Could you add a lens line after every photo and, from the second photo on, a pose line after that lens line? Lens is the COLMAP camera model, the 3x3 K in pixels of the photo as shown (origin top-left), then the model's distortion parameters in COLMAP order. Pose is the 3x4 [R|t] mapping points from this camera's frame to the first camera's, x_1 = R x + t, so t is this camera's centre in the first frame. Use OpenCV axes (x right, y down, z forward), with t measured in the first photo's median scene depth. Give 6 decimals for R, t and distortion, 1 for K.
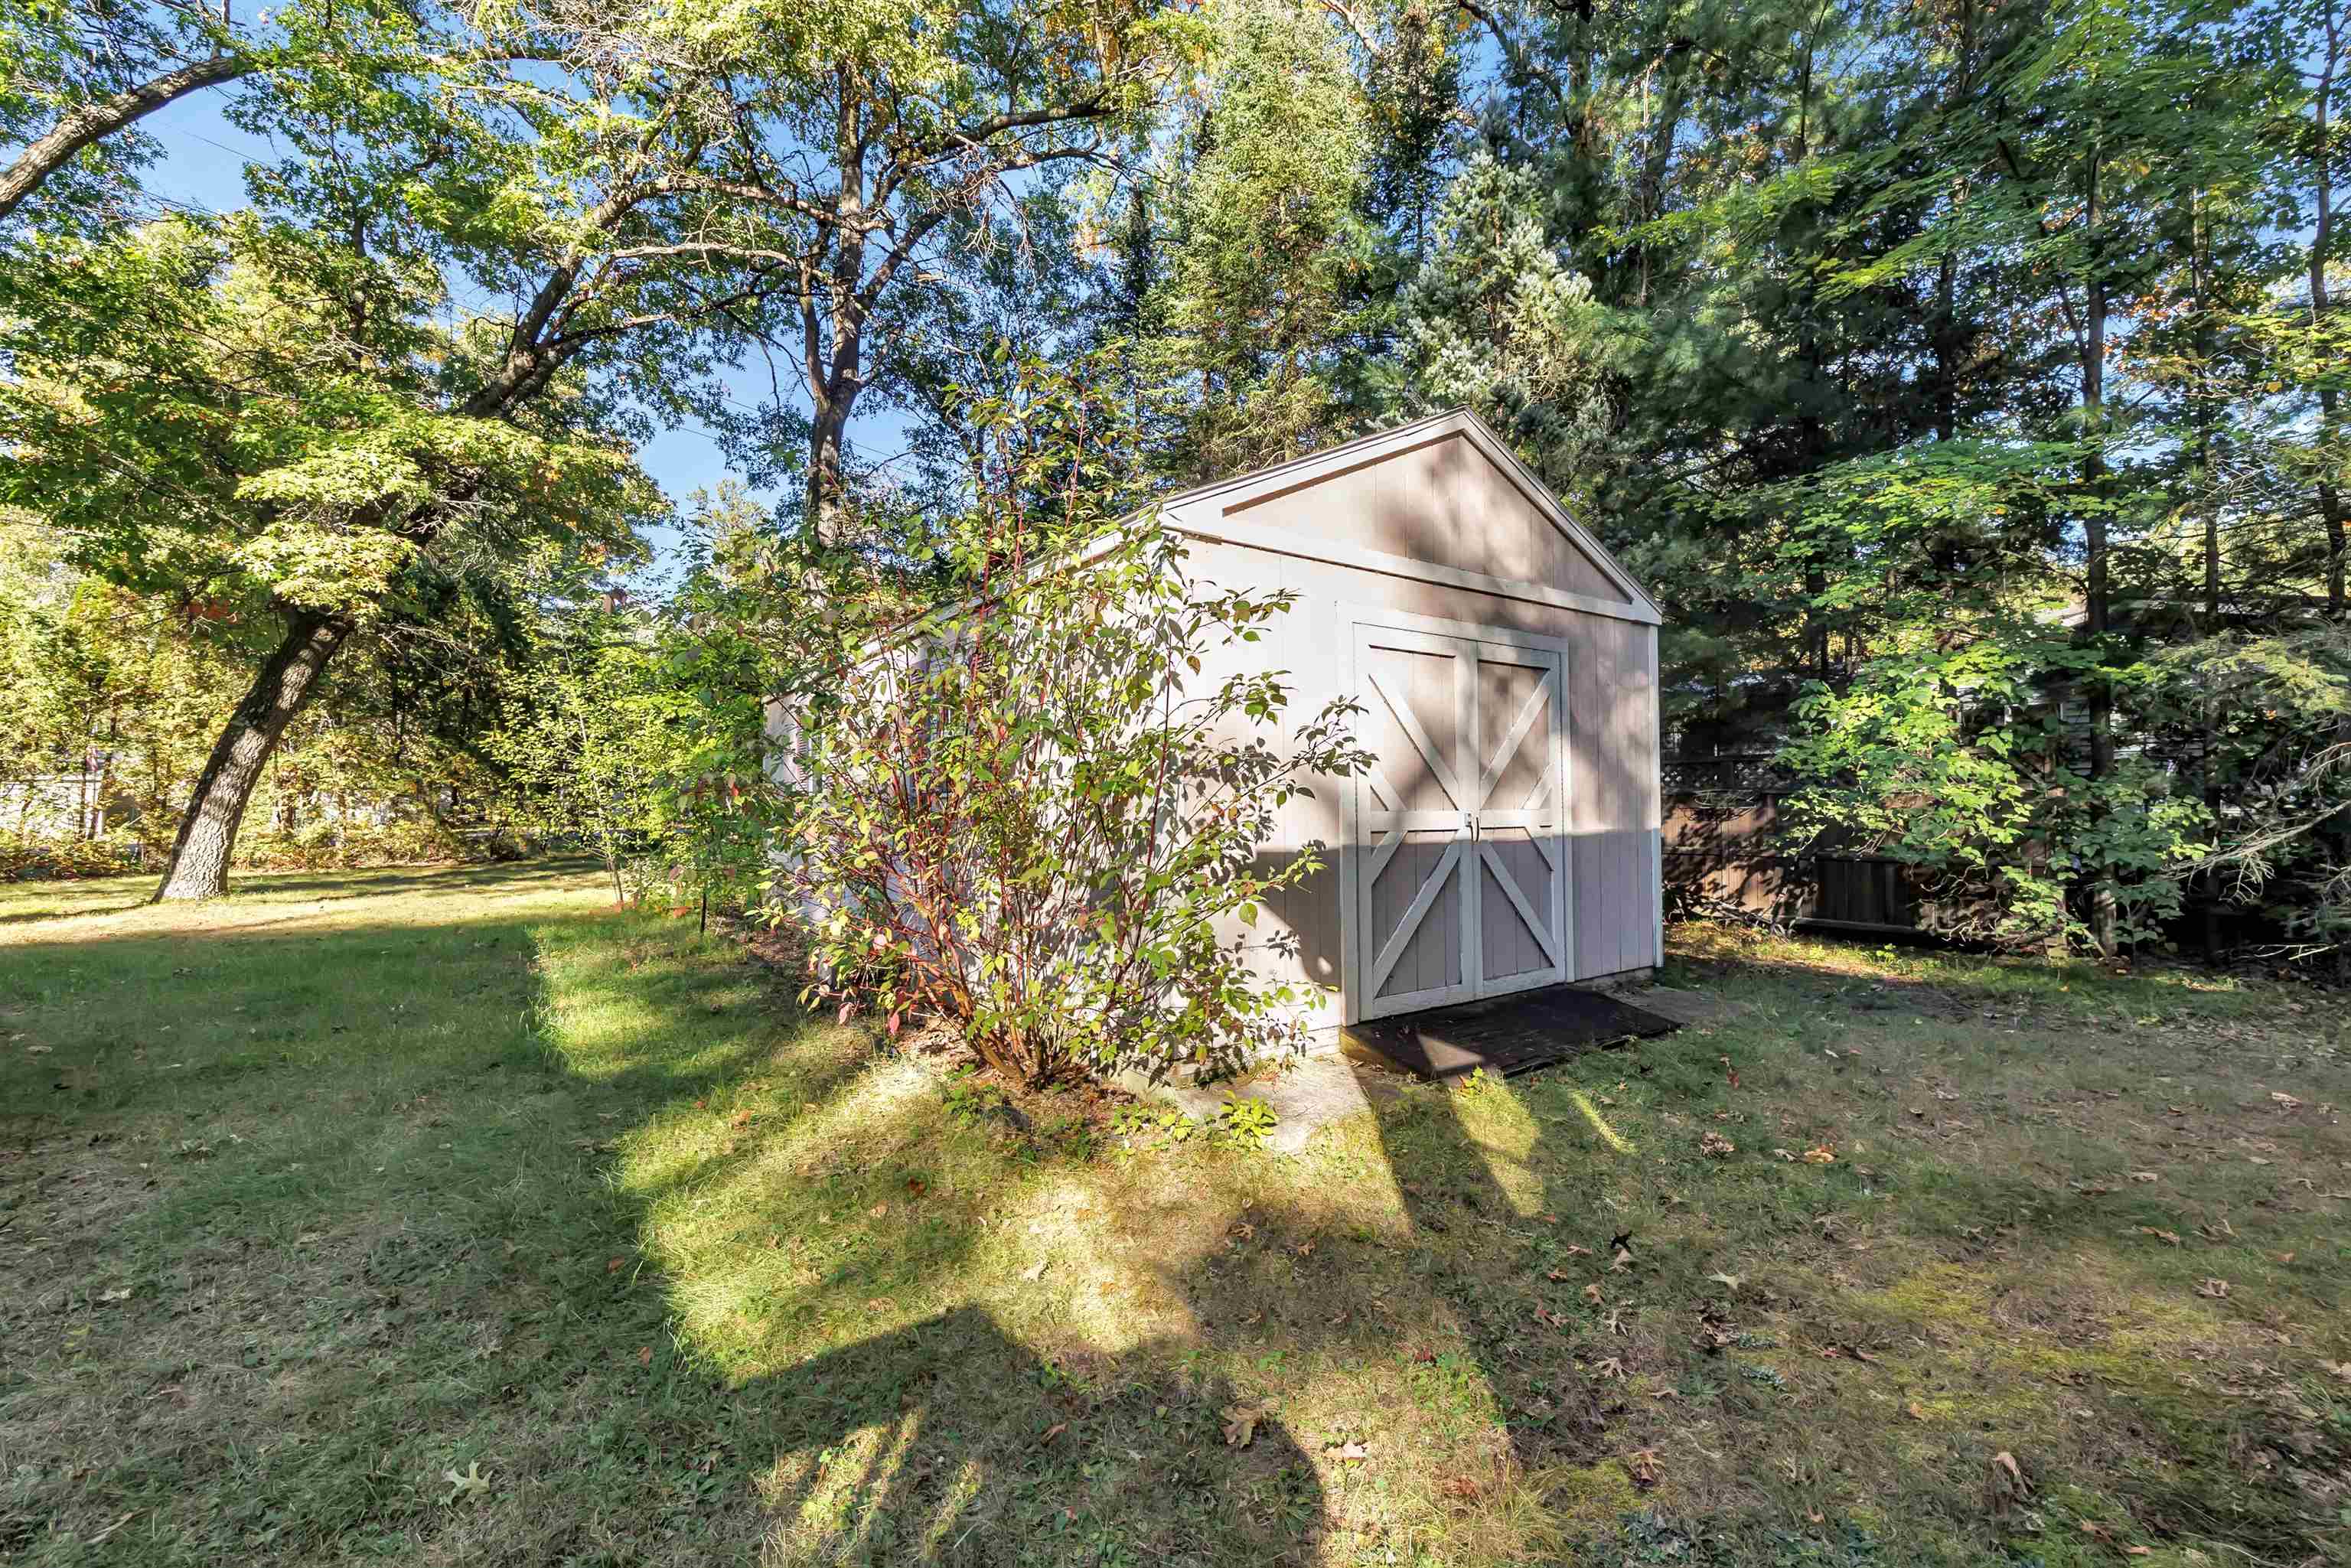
lens RADIAL K [[933.0, 0, 1175.5], [0, 933.0, 784.0], [0, 0, 1]] dist [-0.000269, -0.000211]
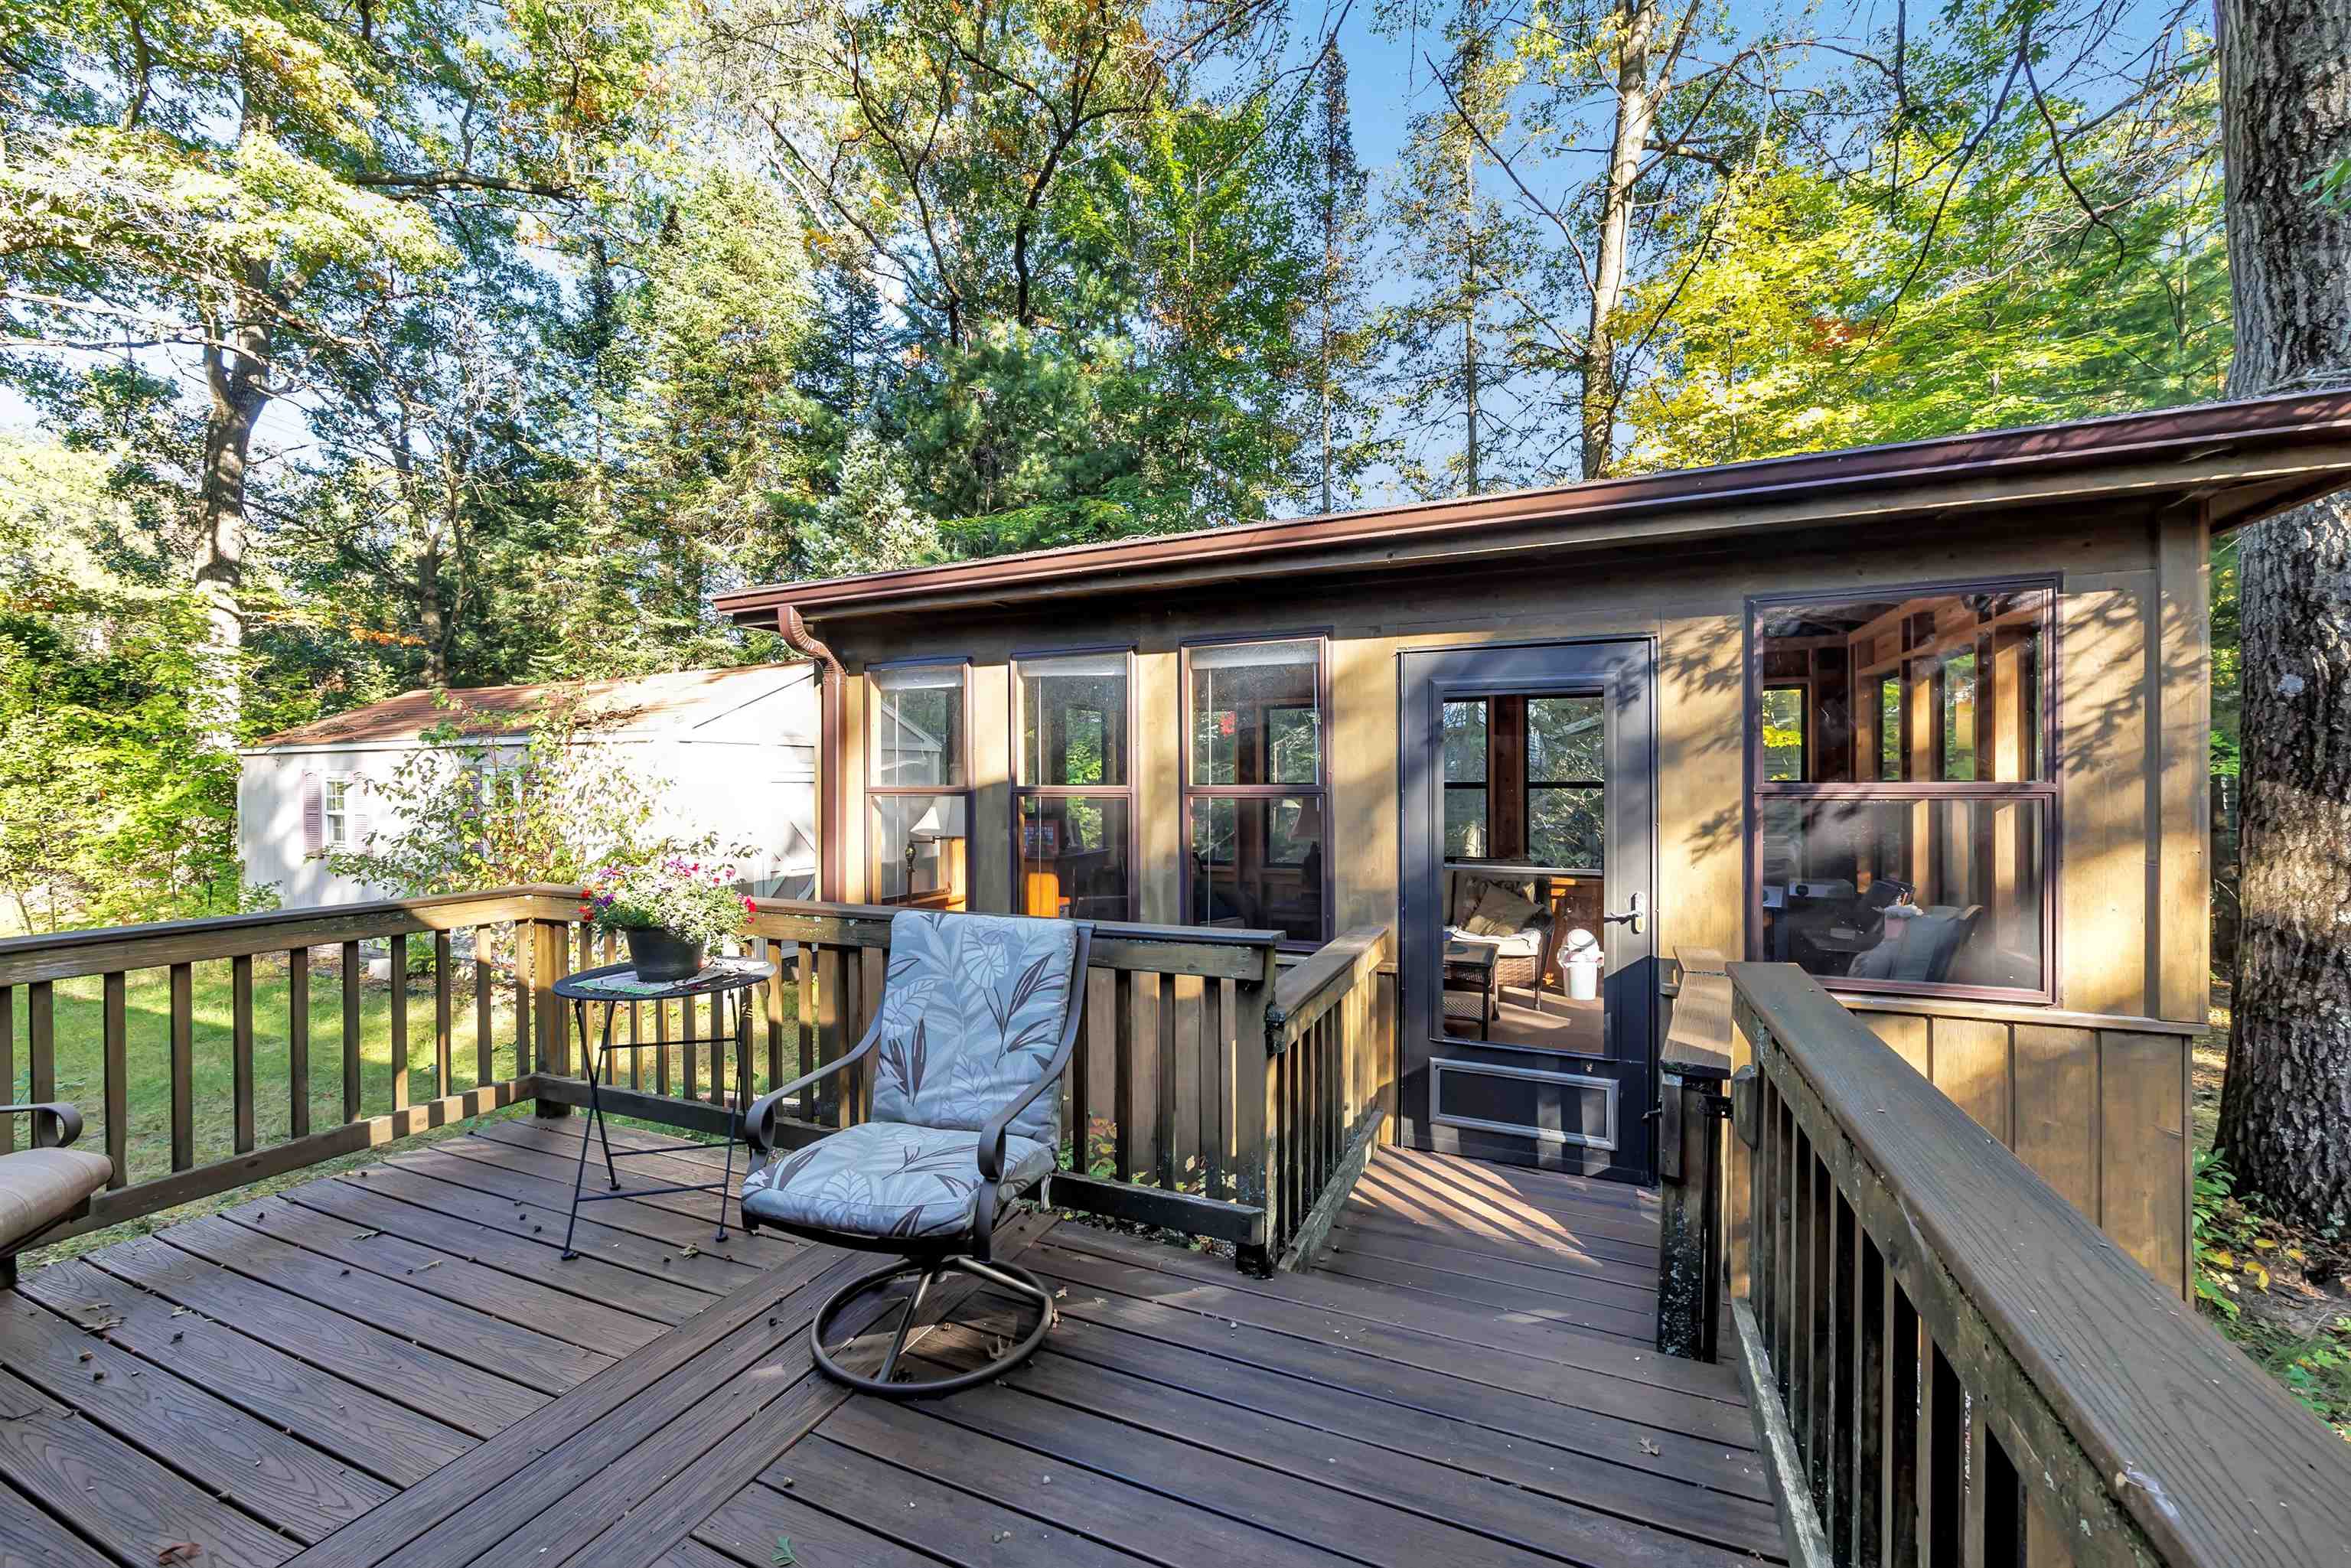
lens RADIAL K [[933.0, 0, 1175.5], [0, 933.0, 784.0], [0, 0, 1]] dist [-0.000269, -0.000211]
pose [[0.859778, -0.000301, 0.510667, -0.021003], [-0.017880, 0.999369, 0.030692, -0.065357], [-0.510354, -0.035519, 0.859231, -0.347803]]
